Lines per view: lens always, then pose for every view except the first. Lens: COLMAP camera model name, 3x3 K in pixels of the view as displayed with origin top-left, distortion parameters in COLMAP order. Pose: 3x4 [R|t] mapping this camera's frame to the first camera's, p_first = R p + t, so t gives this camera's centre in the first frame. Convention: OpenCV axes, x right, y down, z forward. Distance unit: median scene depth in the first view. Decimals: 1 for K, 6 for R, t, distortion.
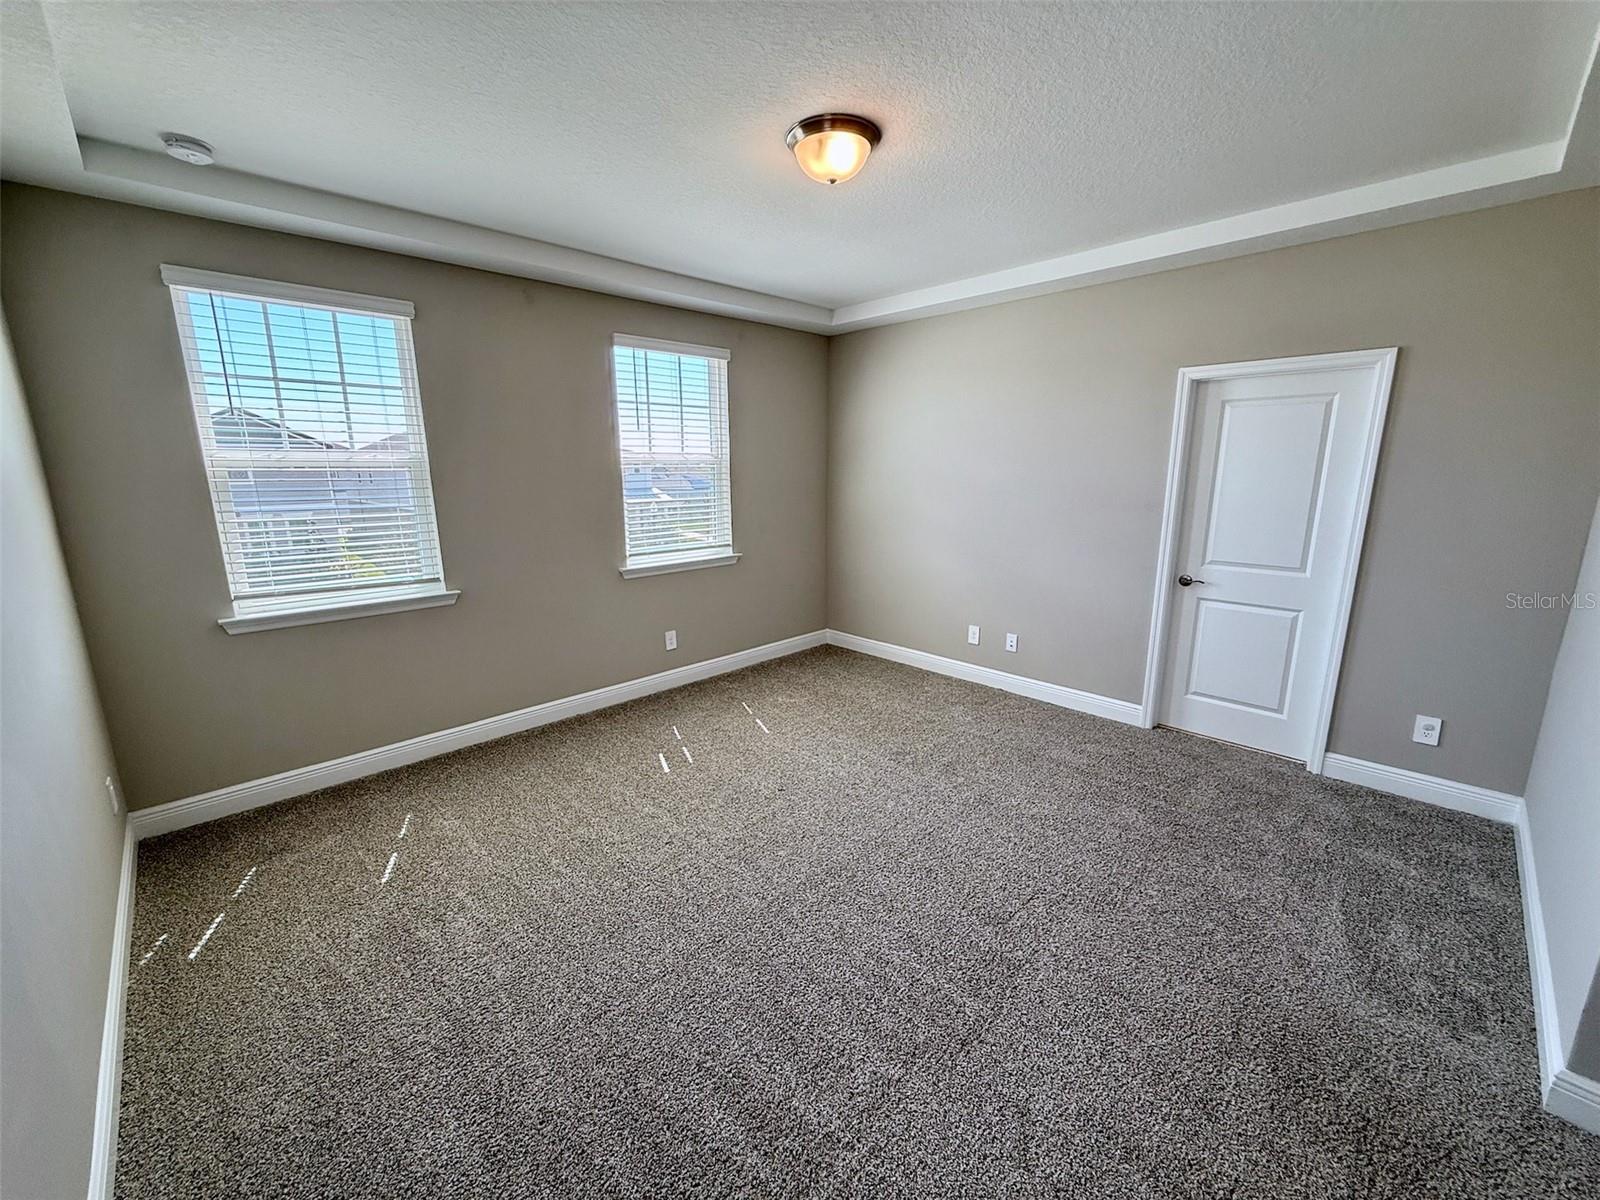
lens RADIAL K [[639.2, 0, 795.0], [0, 639.2, 592.6], [0, 0, 1]] dist [0.000492, -0.000550]
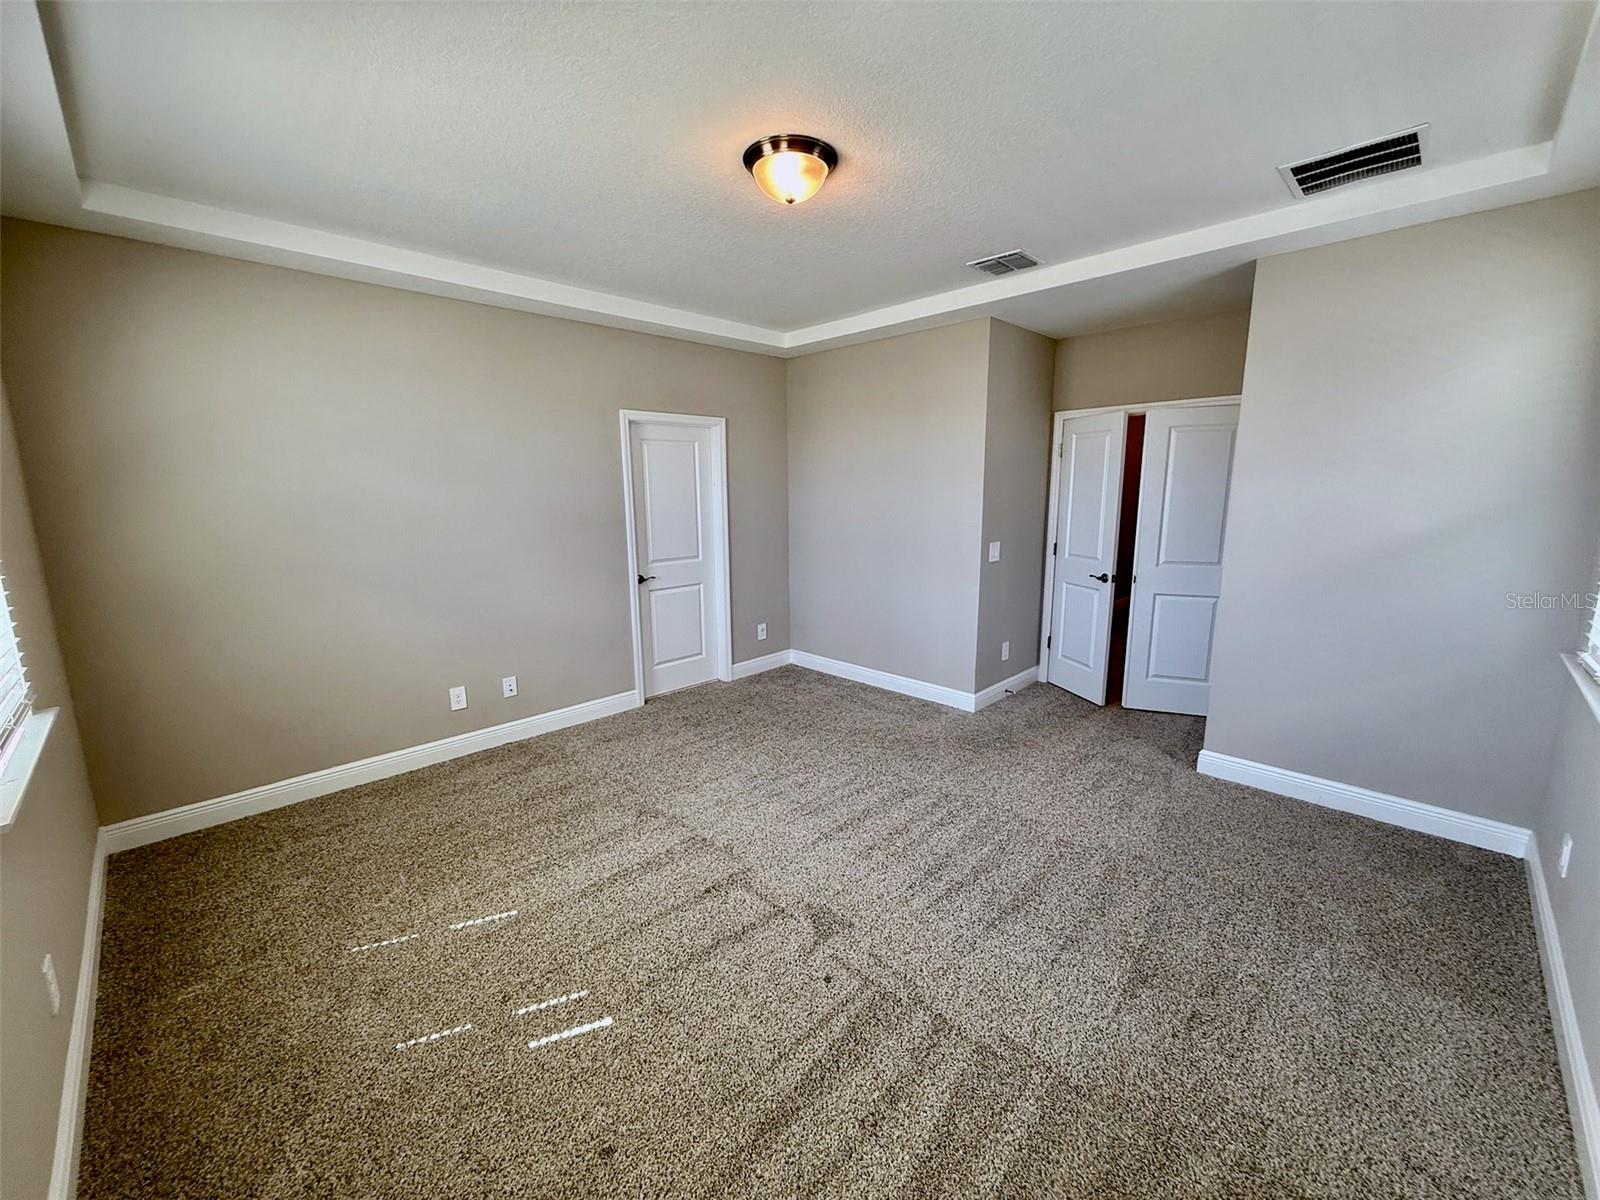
lens RADIAL K [[639.2, 0, 802.2], [0, 639.2, 600.9], [0, 0, 1]] dist [0.000492, -0.000550]
pose [[-0.016965, -0.173375, 0.984710, -0.580299], [0.207443, 0.962812, 0.173093, -0.118277], [-0.978100, 0.207207, 0.019631, 0.612574]]
